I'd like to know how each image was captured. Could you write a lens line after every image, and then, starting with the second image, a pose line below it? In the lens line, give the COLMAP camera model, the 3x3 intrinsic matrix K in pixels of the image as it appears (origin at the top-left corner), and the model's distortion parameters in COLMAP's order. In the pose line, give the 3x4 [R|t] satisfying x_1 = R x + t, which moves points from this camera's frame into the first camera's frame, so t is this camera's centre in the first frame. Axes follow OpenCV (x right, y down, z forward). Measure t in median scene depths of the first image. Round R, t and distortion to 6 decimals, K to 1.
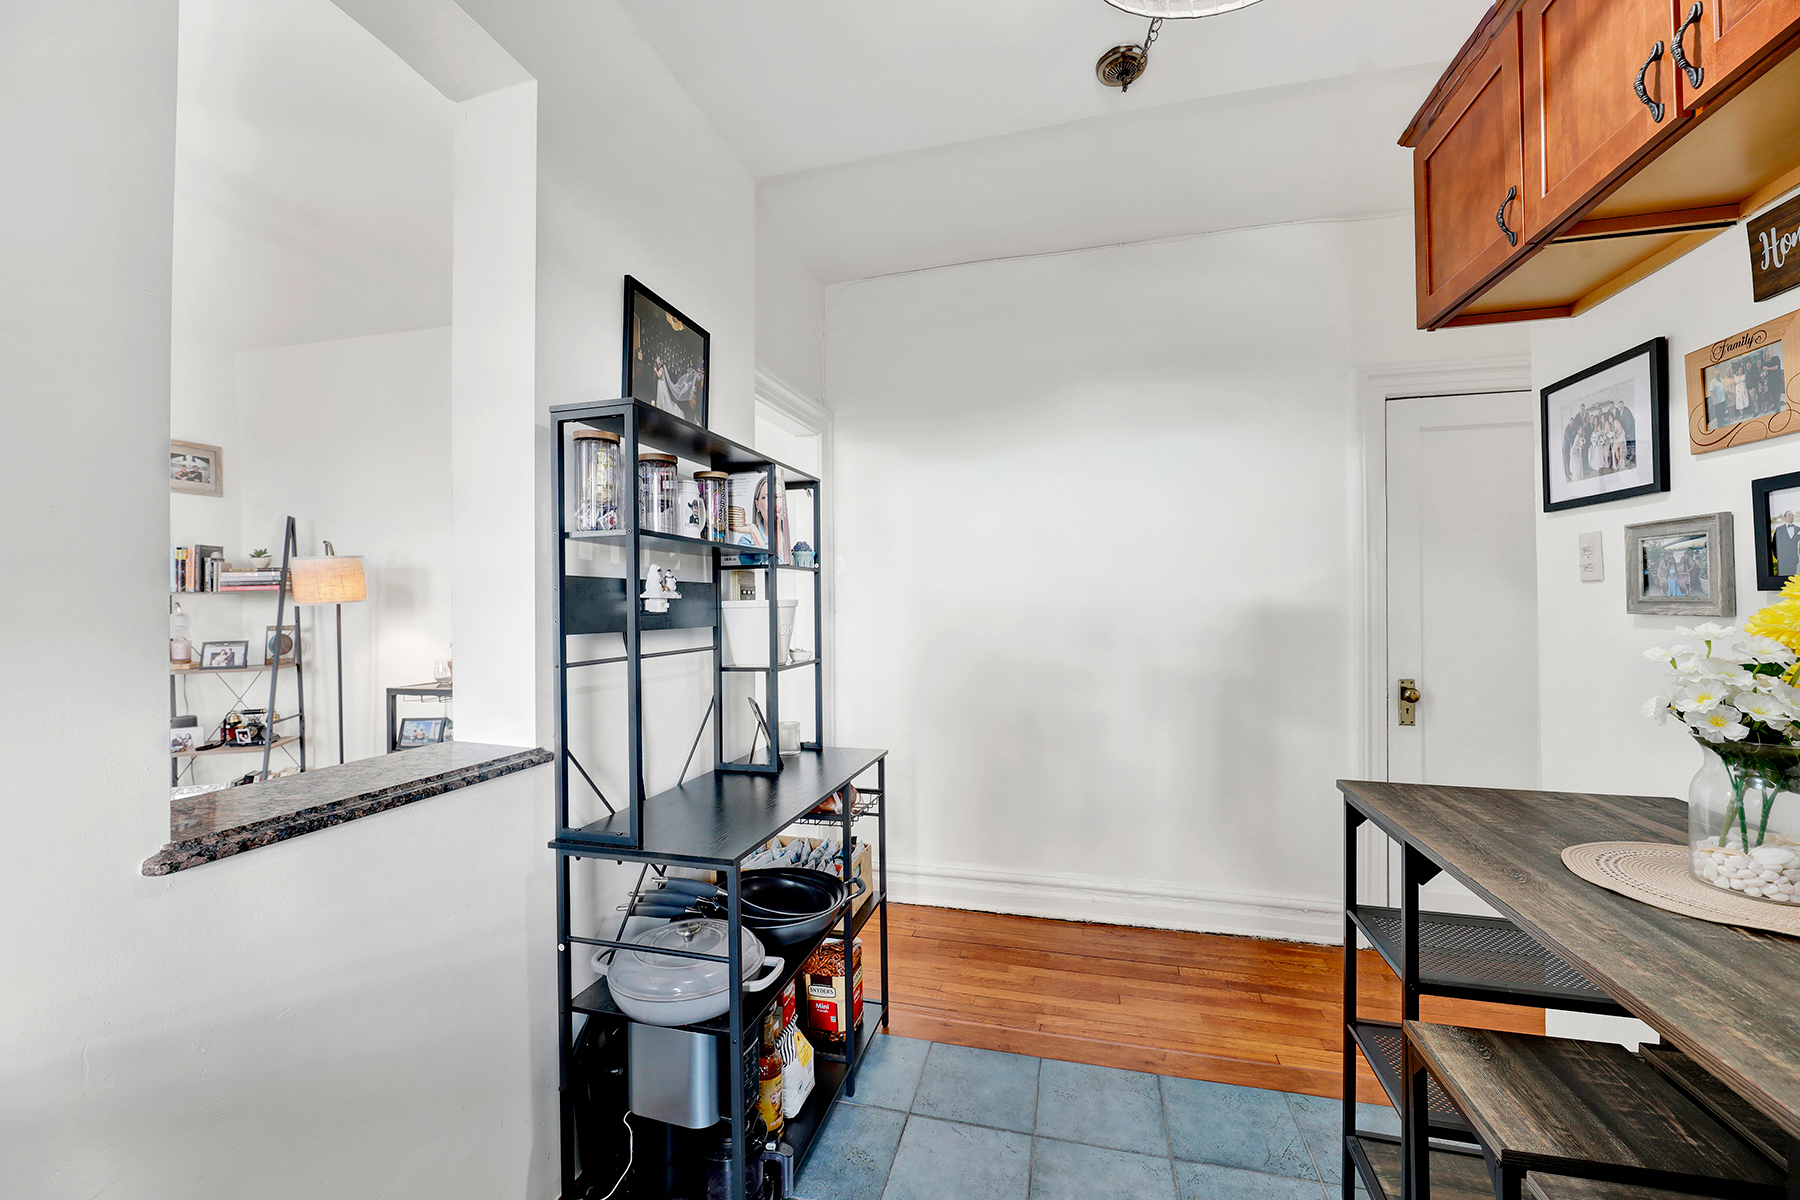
lens RADIAL K [[729.2, 0, 886.0], [0, 729.2, 596.4], [0, 0, 1]] dist [-0.001097, -0.001398]
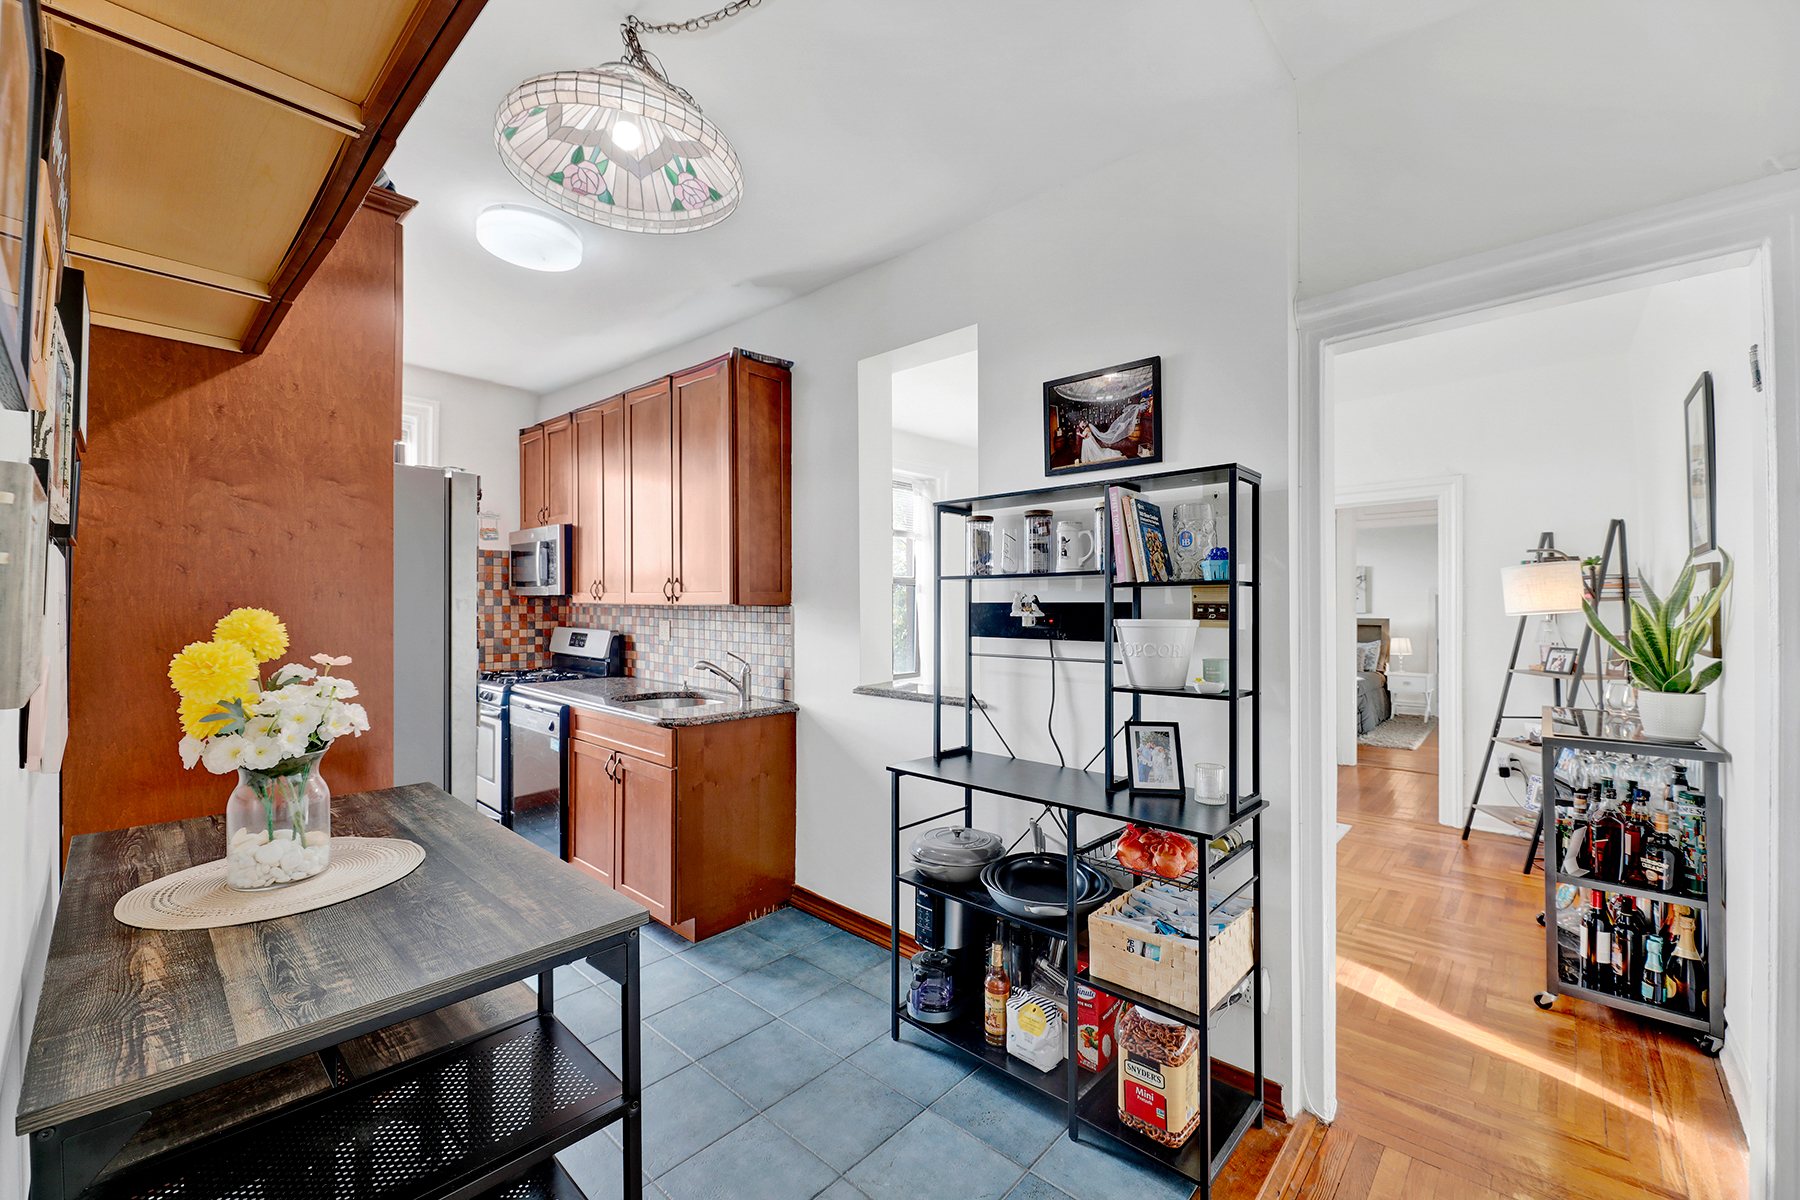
lens RADIAL K [[729.2, 0, 890.9], [0, 729.2, 601.5], [0, 0, 1]] dist [-0.001097, -0.001398]
pose [[-0.458745, -0.001130, -0.888567, 0.930698], [0.010463, 0.999923, -0.006673, -0.016890], [0.888506, -0.012358, -0.458698, 1.263274]]
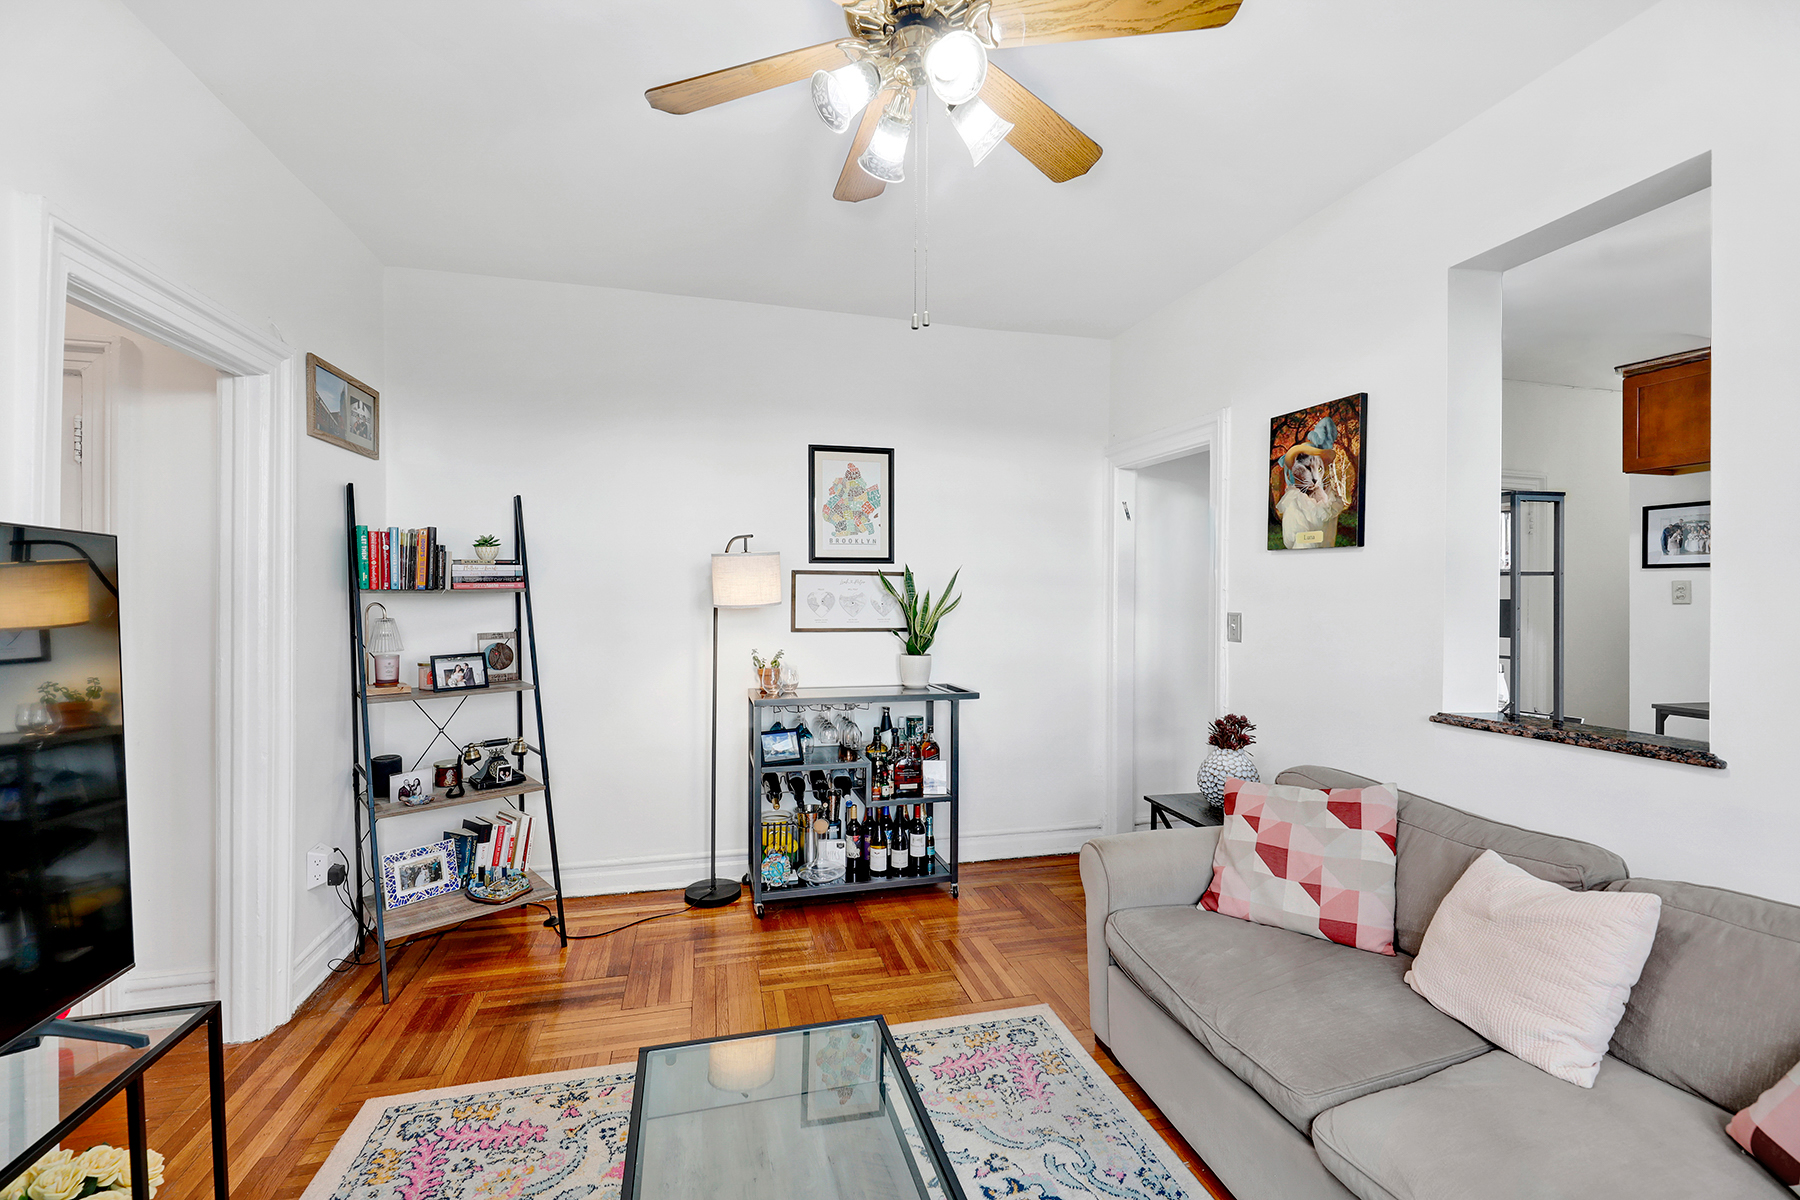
lens RADIAL K [[729.2, 0, 889.7], [0, 729.2, 600.2], [0, 0, 1]] dist [-0.001097, -0.001398]
pose [[0.879338, 0.011002, 0.476072, -1.795459], [-0.012593, 0.999921, 0.000151, -0.002291], [-0.476033, -0.006127, 0.879406, 0.215400]]
